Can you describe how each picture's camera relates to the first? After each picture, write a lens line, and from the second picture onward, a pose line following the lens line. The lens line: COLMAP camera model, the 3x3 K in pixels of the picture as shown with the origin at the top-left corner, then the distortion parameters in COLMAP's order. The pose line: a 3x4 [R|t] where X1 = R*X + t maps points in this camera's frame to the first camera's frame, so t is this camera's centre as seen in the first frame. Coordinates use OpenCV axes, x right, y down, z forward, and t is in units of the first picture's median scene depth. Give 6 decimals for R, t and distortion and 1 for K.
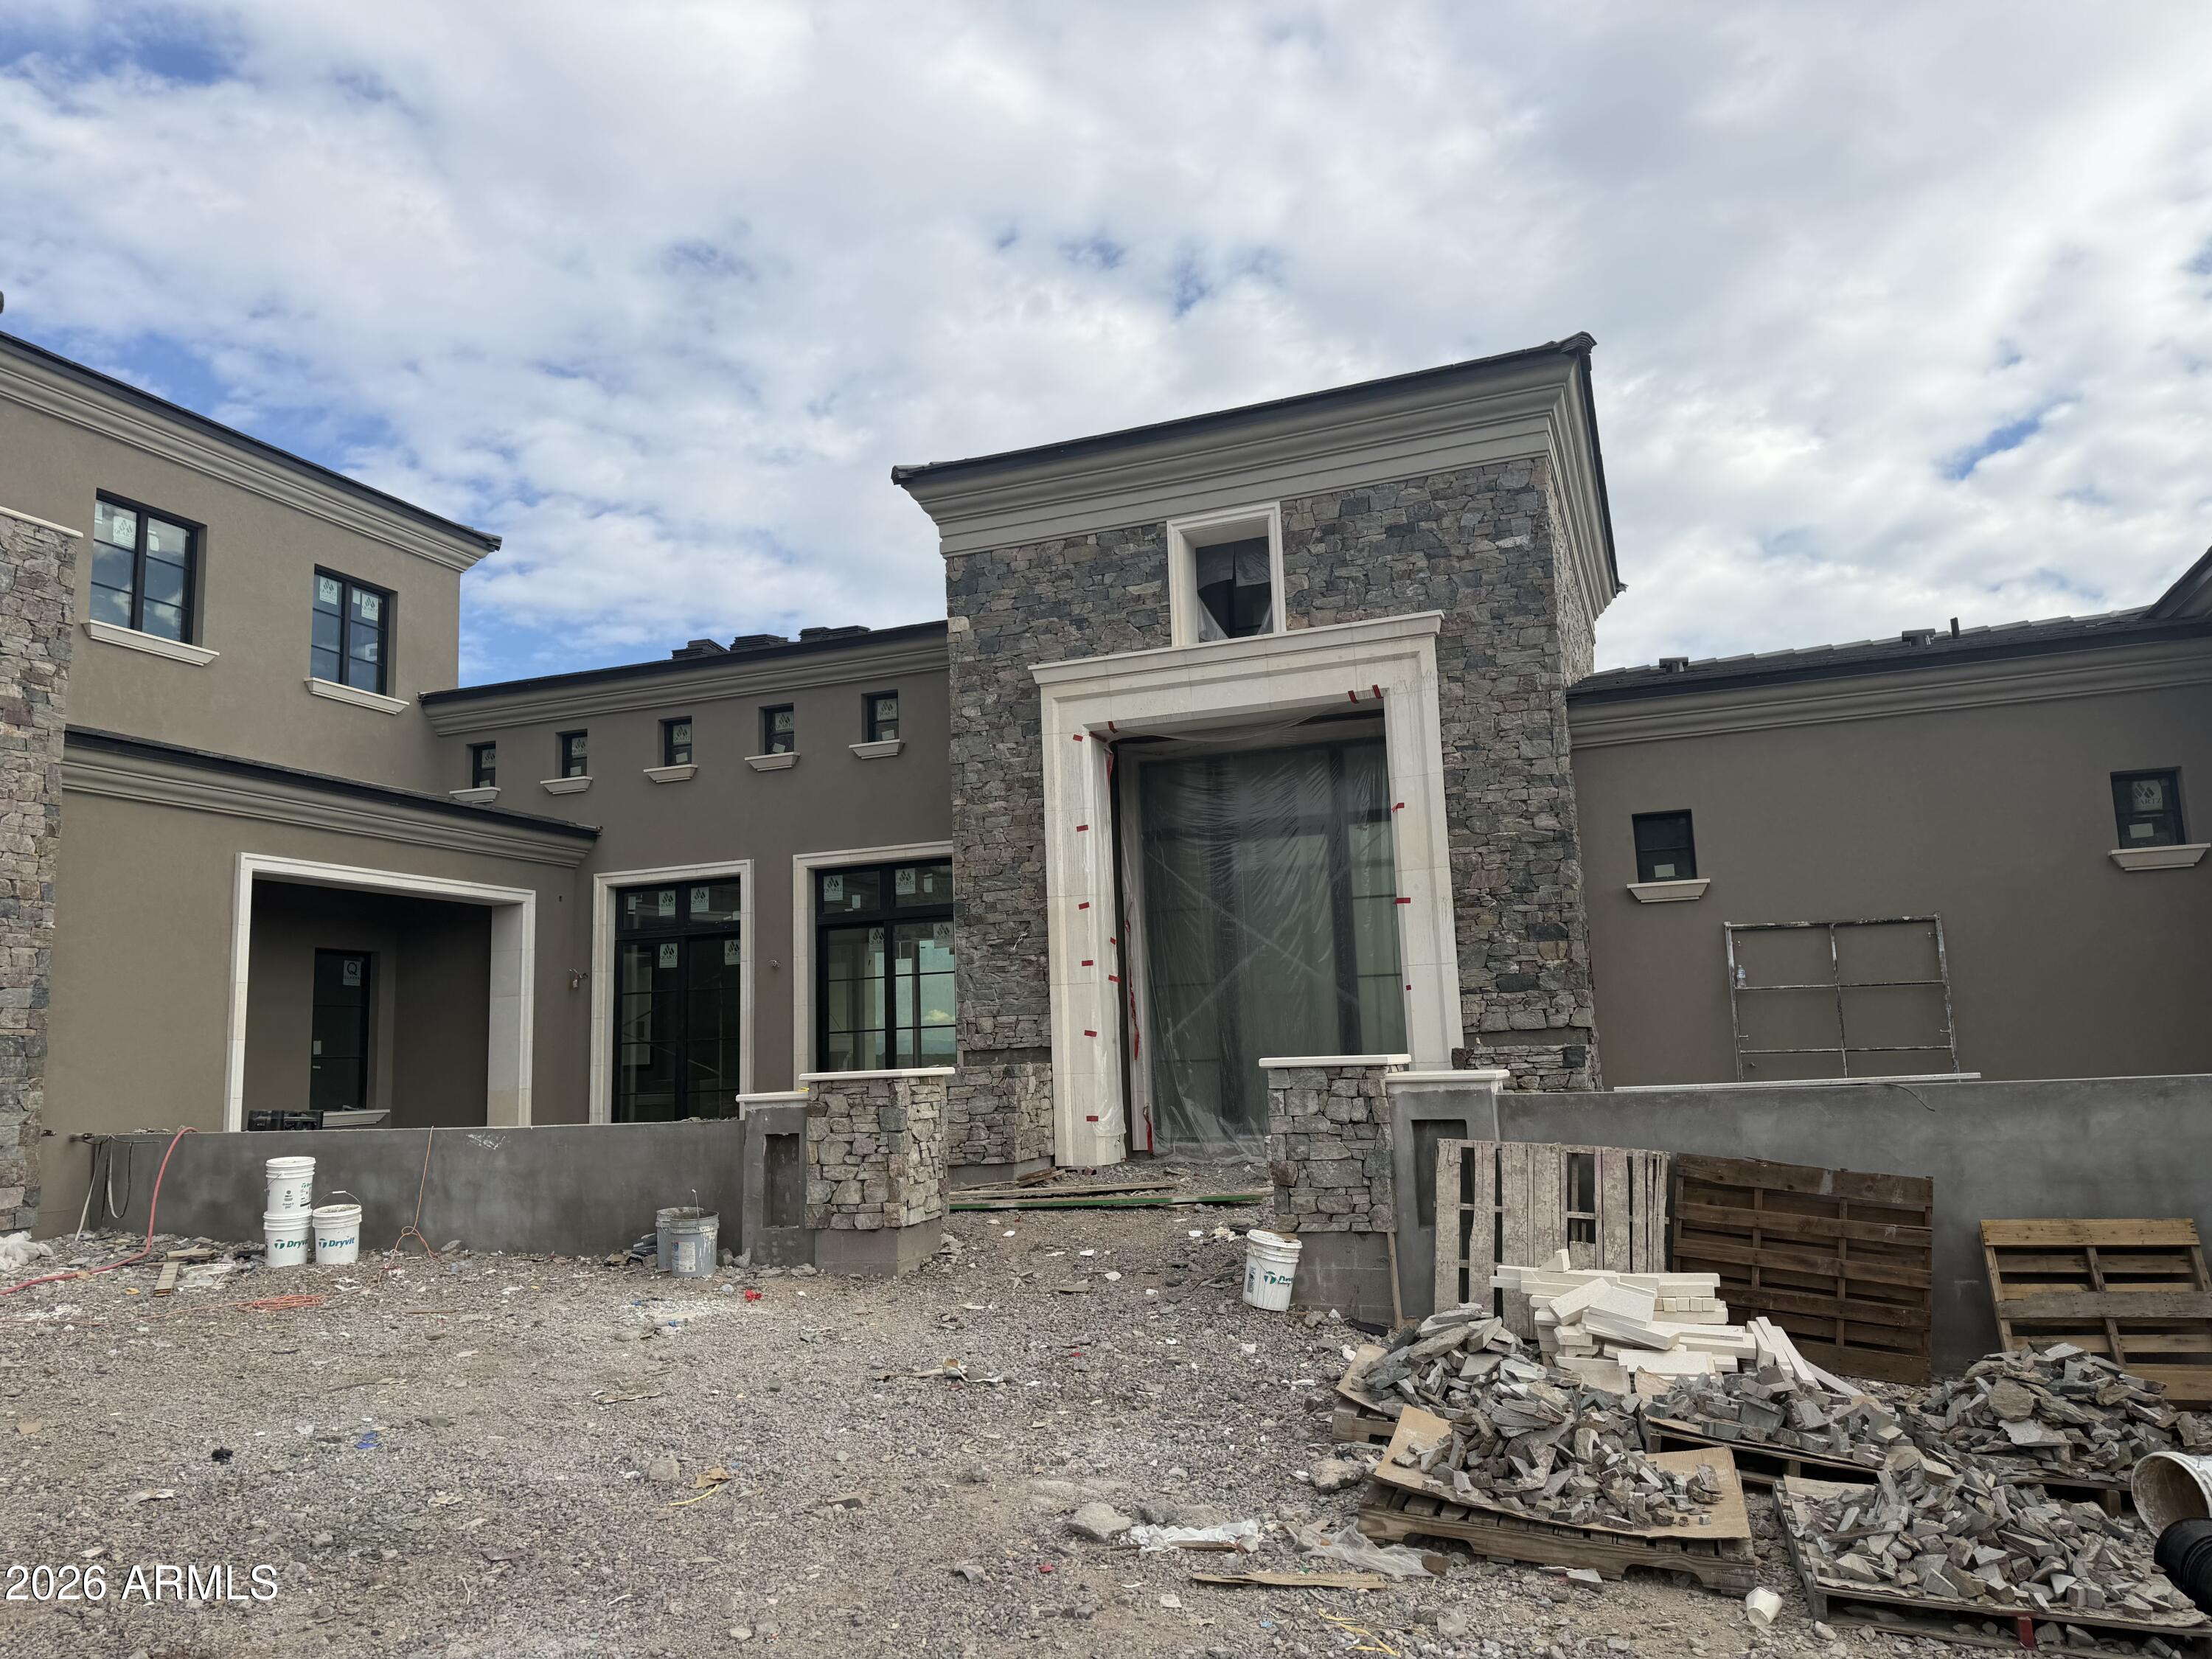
lens RADIAL K [[1544.2, 0, 1106.0], [0, 1544.2, 829.5], [0, 0, 1]] dist [0.117293, -0.144998]
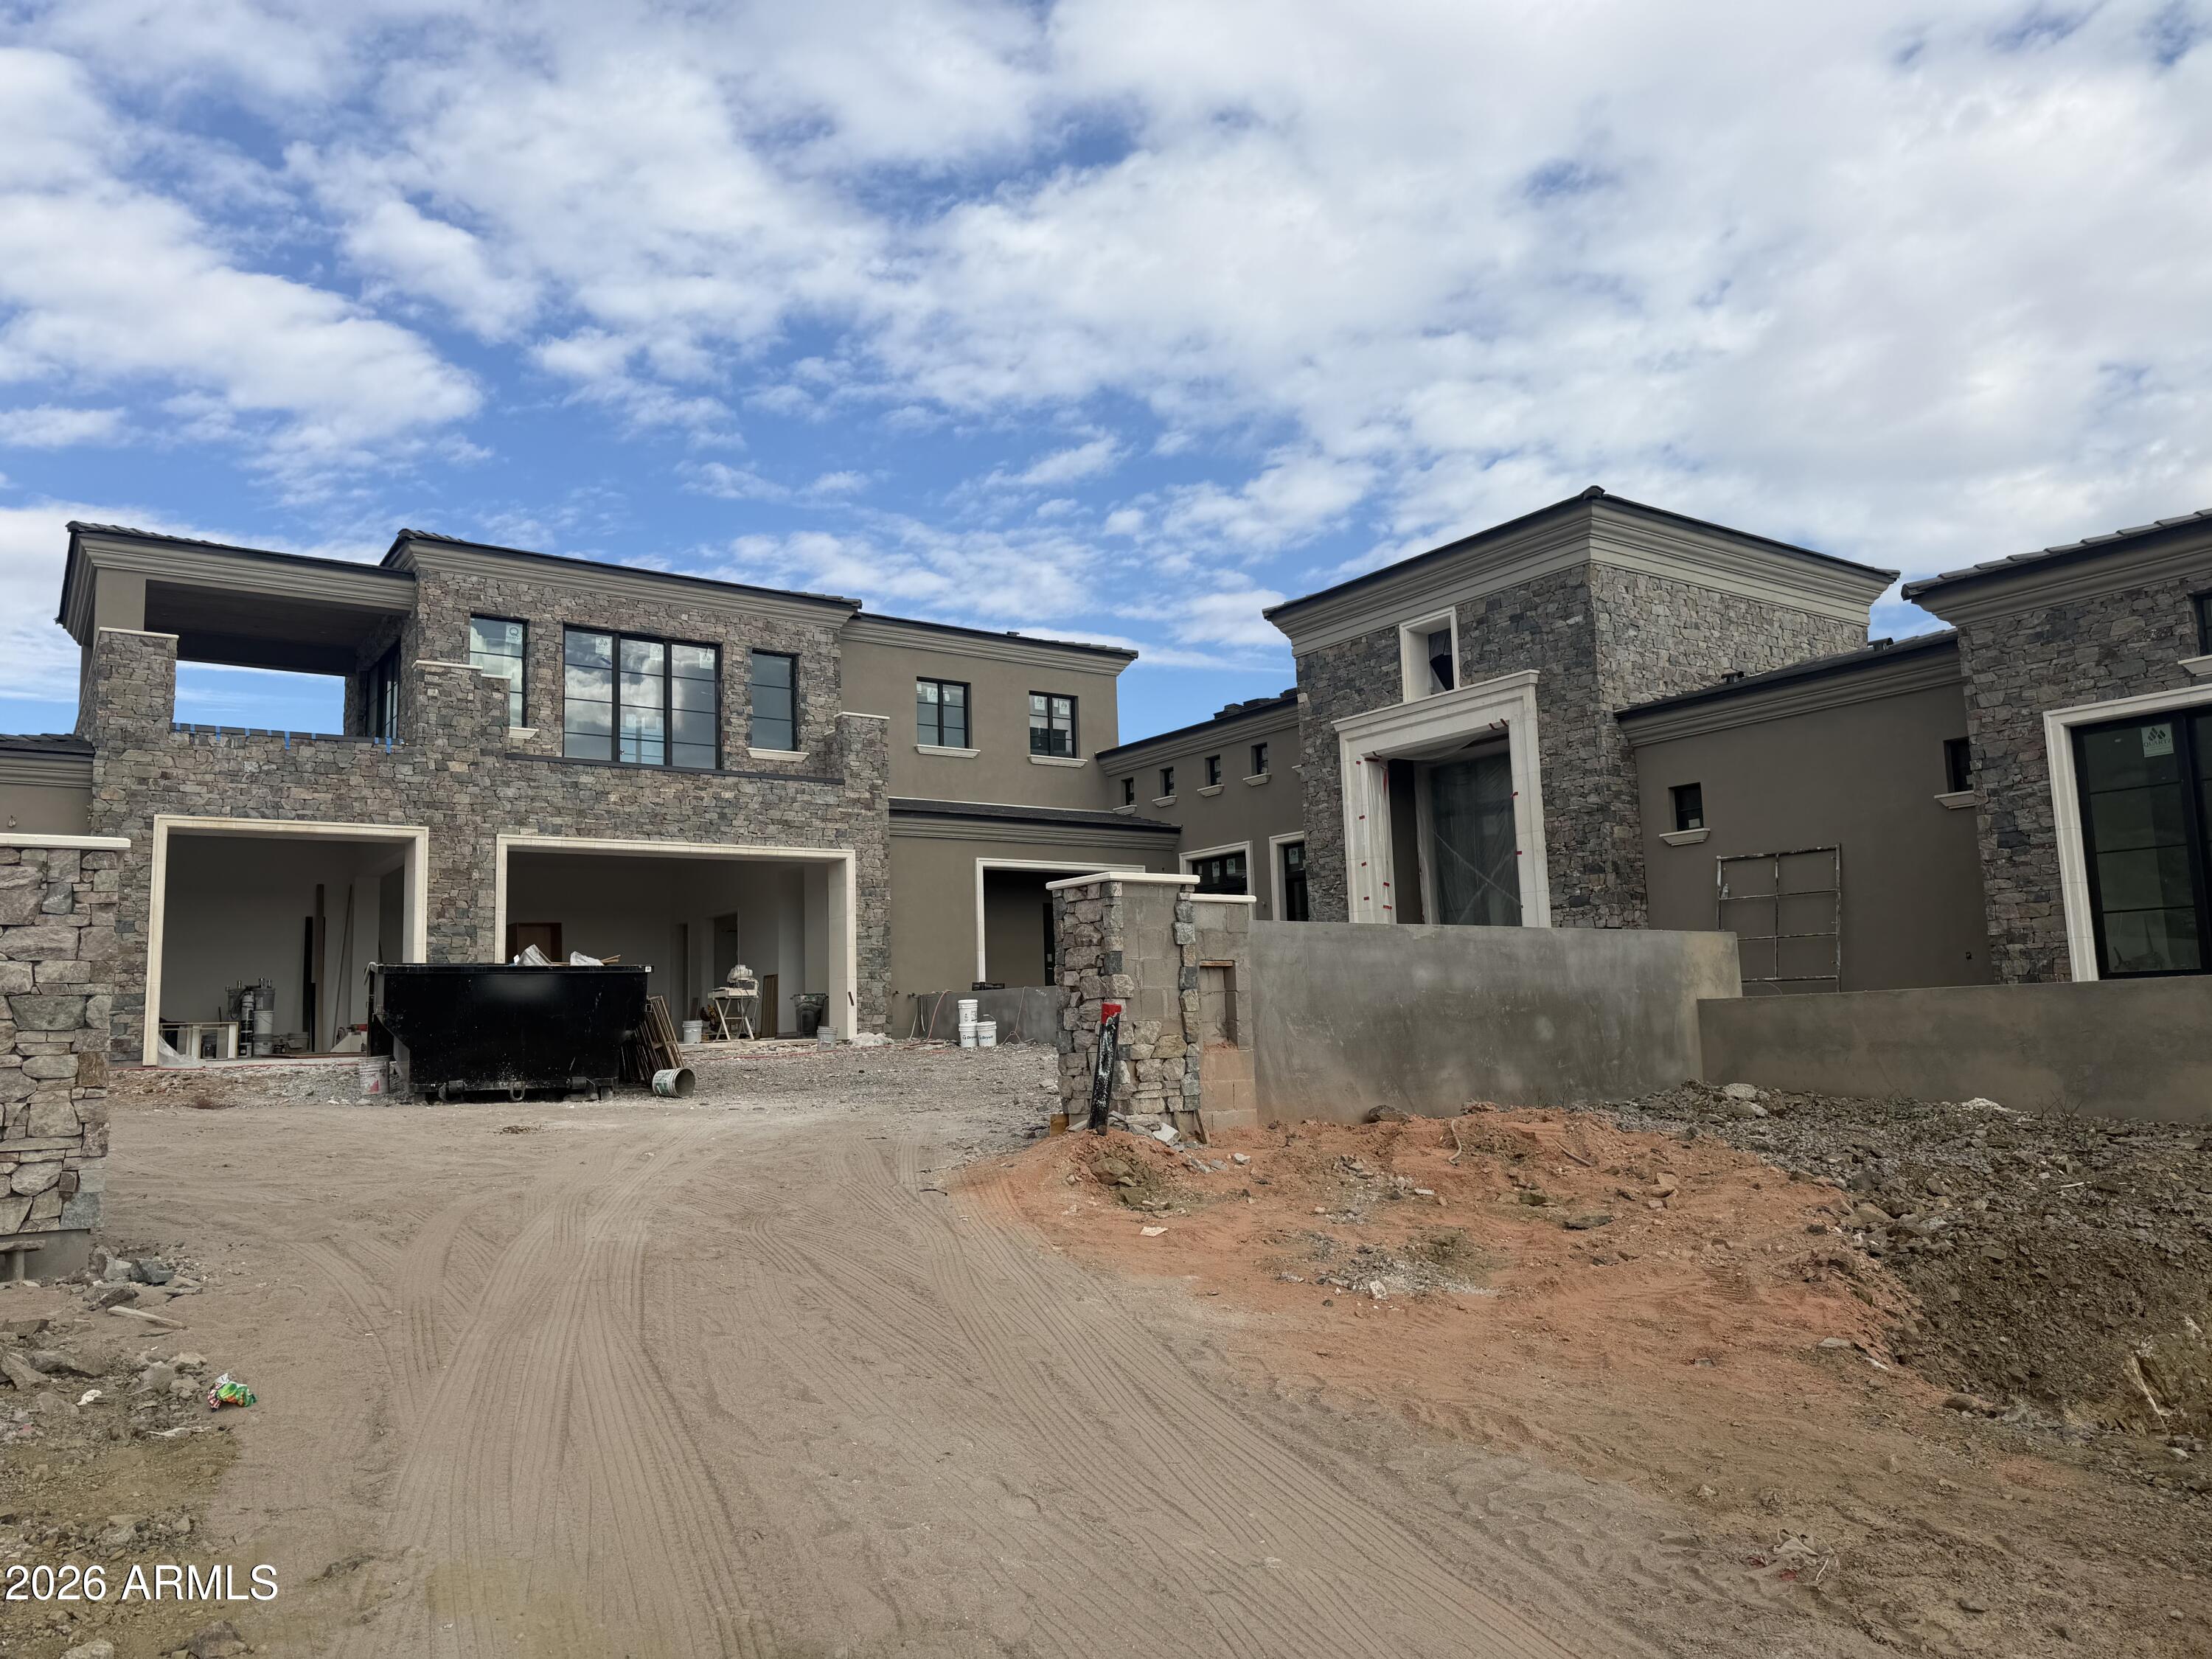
lens RADIAL K [[1553.1, 0, 1092.4], [0, 1553.1, 827.8], [0, 0, 1]] dist [0.166097, -0.302498]
pose [[0.823564, -0.063594, -0.563647, 0.705319], [0.084849, 0.996327, 0.011563, -0.034525], [0.560841, -0.057348, 0.825935, -0.559734]]
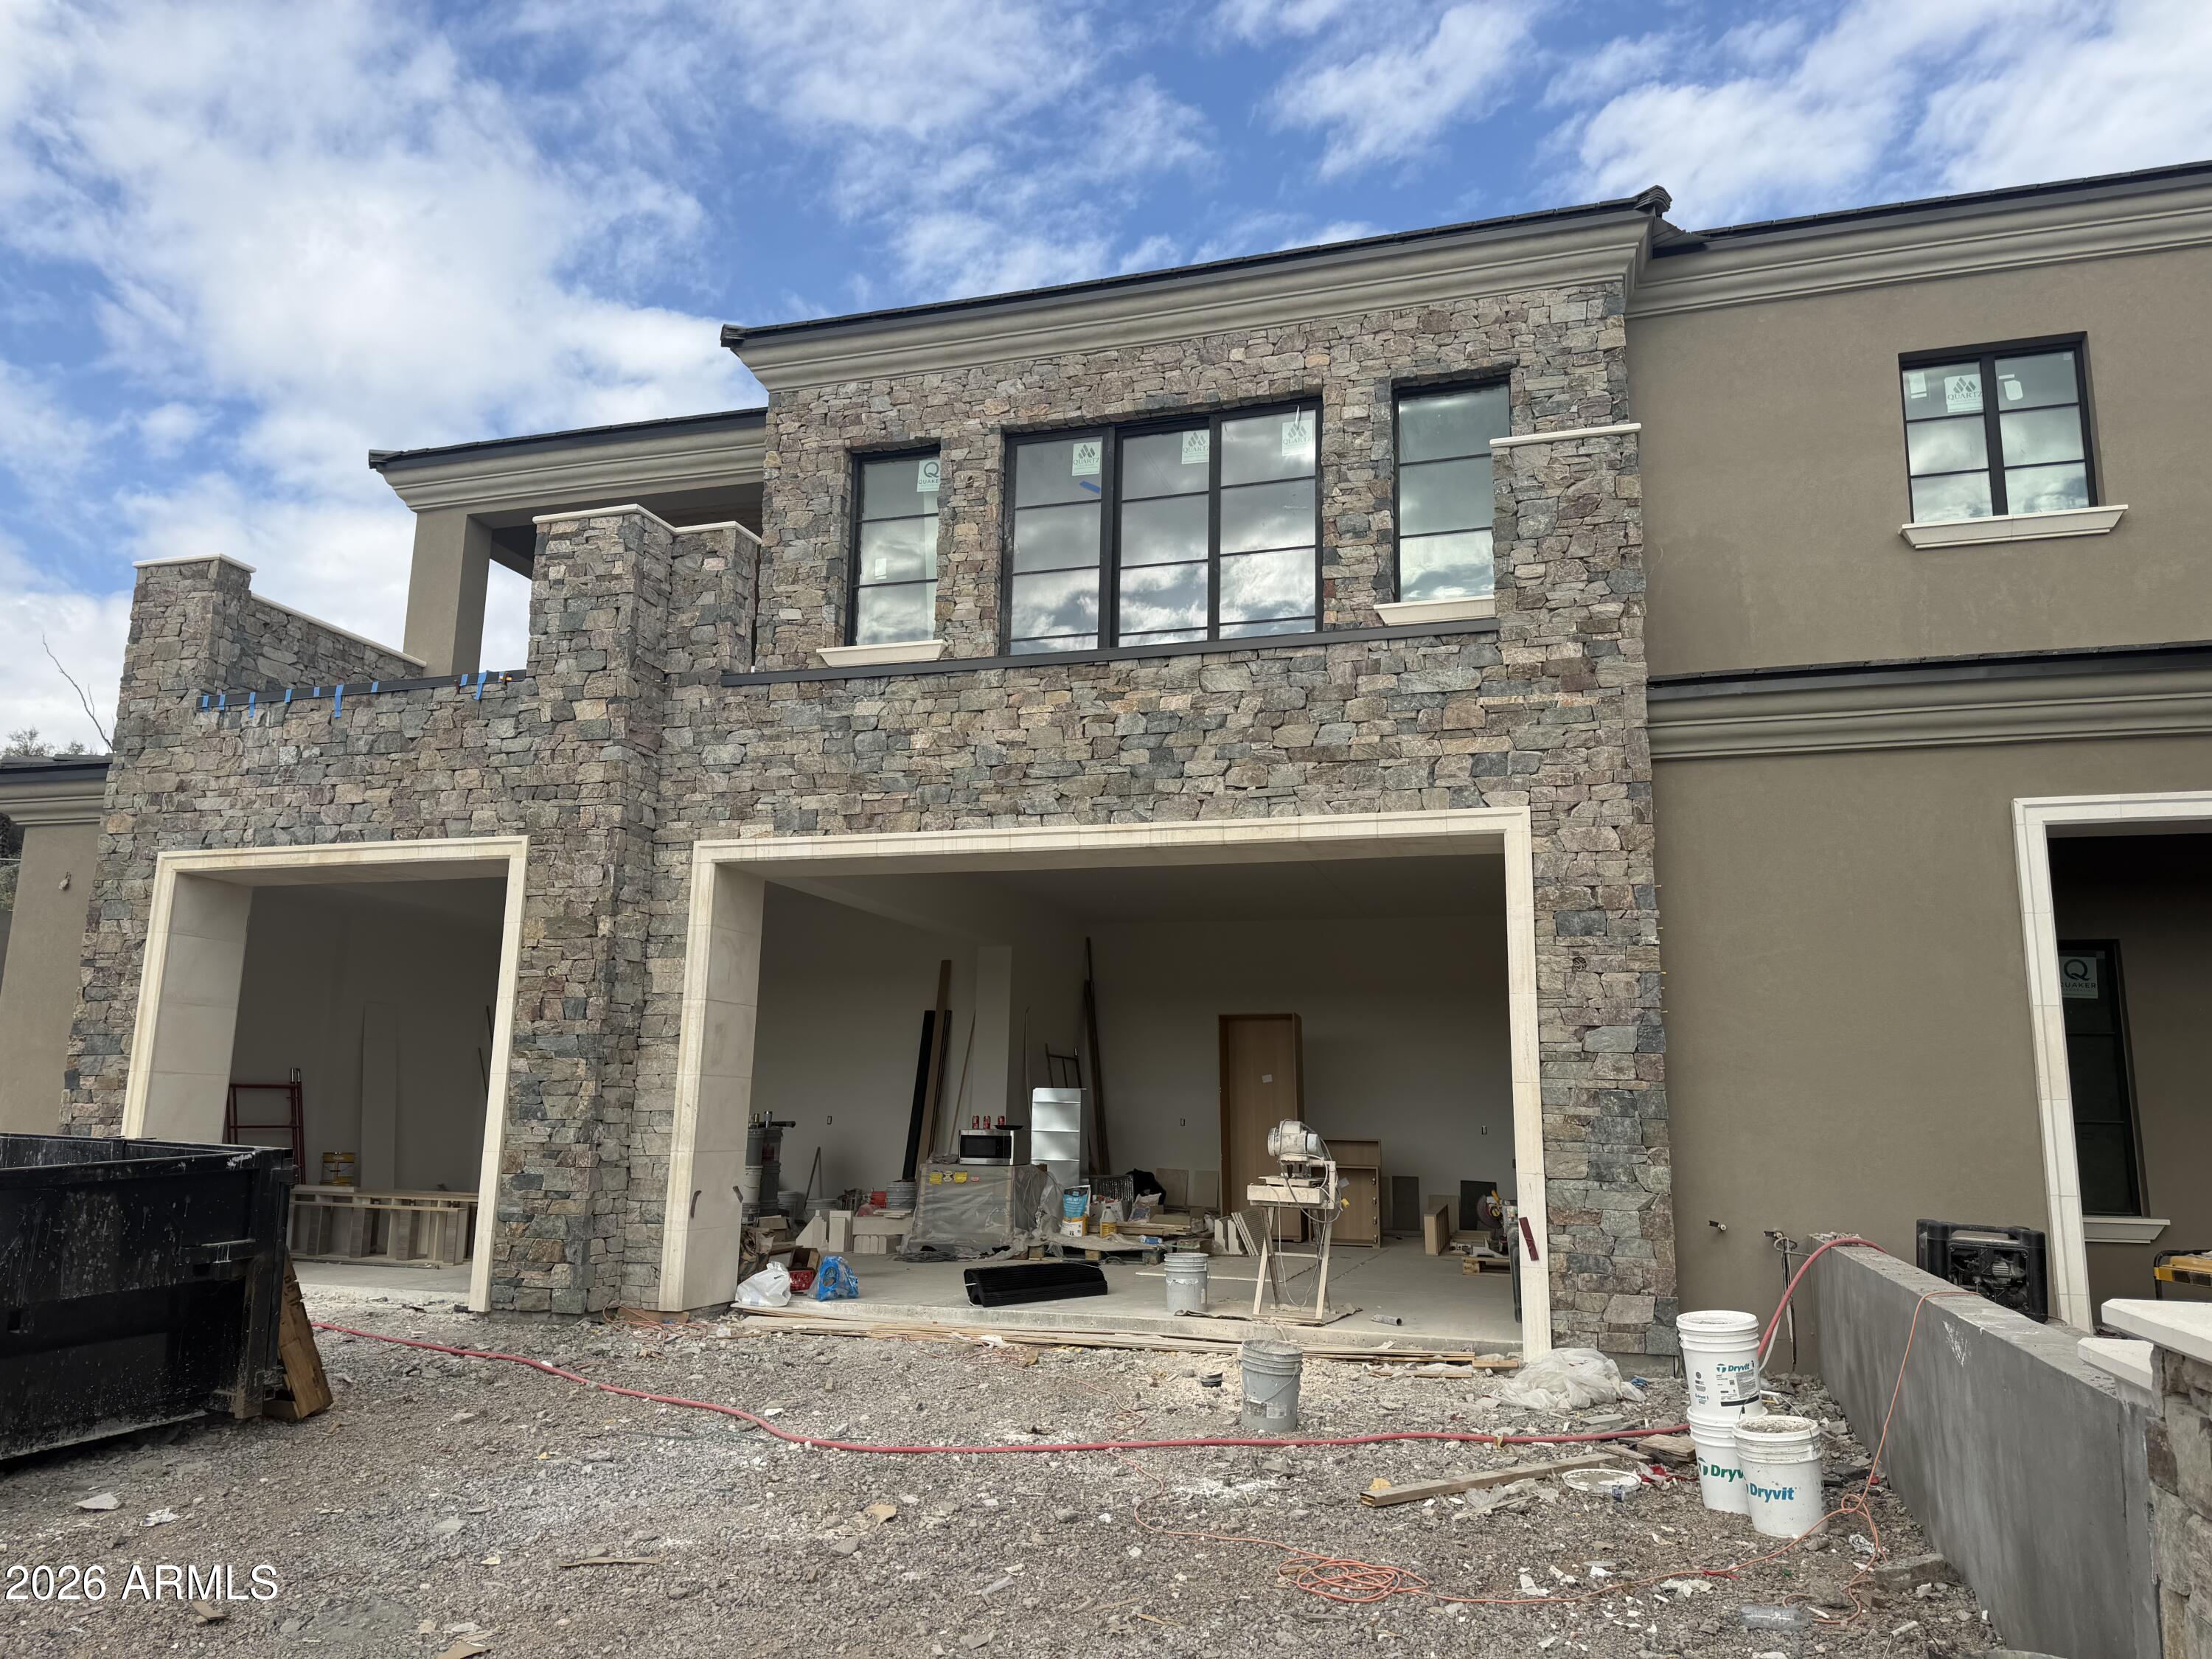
lens RADIAL K [[1559.1, 0, 1113.6], [0, 1559.1, 828.8], [0, 0, 1]] dist [0.166396, -0.301682]
pose [[0.054729, -0.154589, -0.986462, 0.055114], [0.125424, 0.981182, -0.146803, 0.076222], [0.990593, -0.115691, 0.073088, 0.614393]]
